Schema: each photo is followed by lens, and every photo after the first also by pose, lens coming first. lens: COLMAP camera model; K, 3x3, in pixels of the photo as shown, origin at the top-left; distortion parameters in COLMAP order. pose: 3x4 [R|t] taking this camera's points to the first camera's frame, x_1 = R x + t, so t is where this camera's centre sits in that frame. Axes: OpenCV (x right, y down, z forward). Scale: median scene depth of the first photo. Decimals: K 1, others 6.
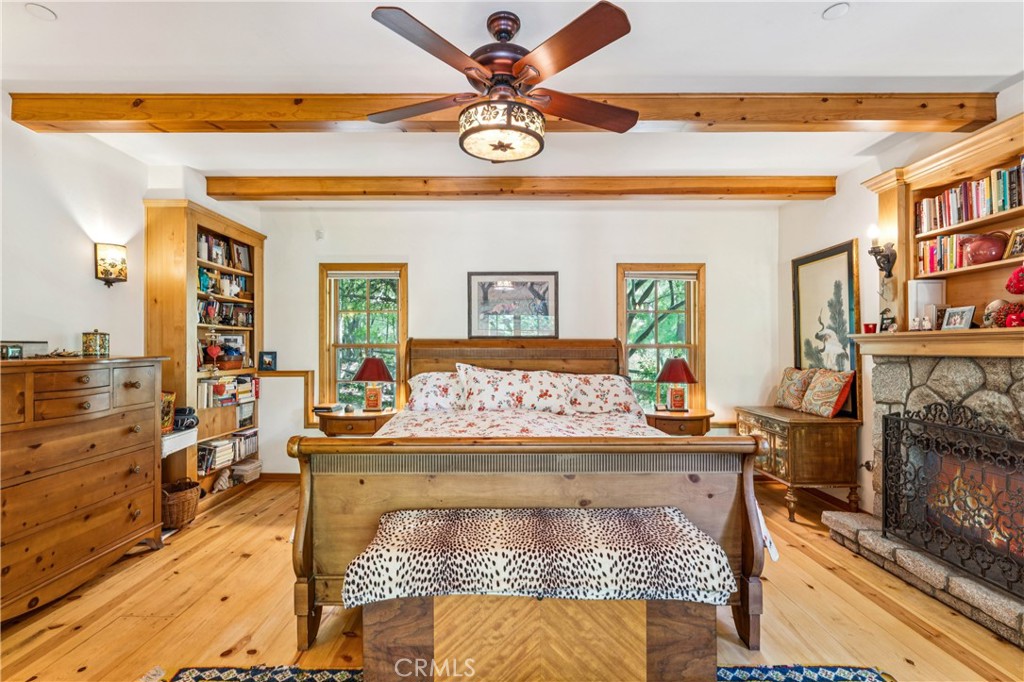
lens RADIAL K [[467.3, 0, 507.4], [0, 467.3, 340.3], [0, 0, 1]] dist [-0.001627, -0.000136]
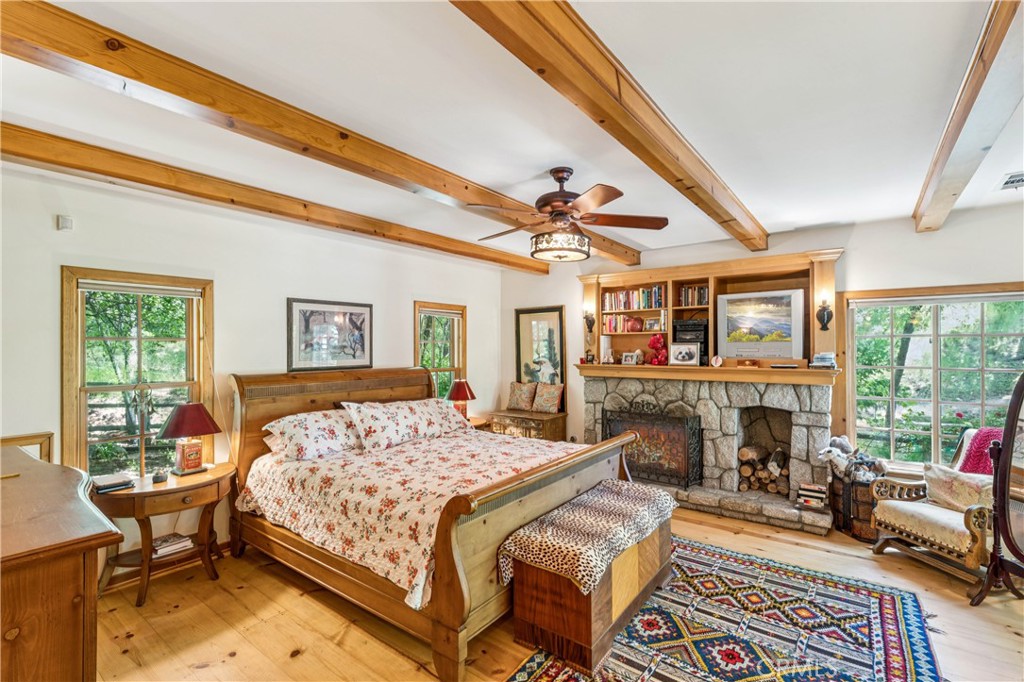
lens RADIAL K [[467.3, 0, 507.4], [0, 467.3, 340.3], [0, 0, 1]] dist [-0.001627, -0.000136]
pose [[0.601841, 0.006032, 0.798593, -0.694423], [-0.010493, 0.999945, 0.000355, -0.086440], [-0.798547, -0.008593, 0.601871, 0.144801]]
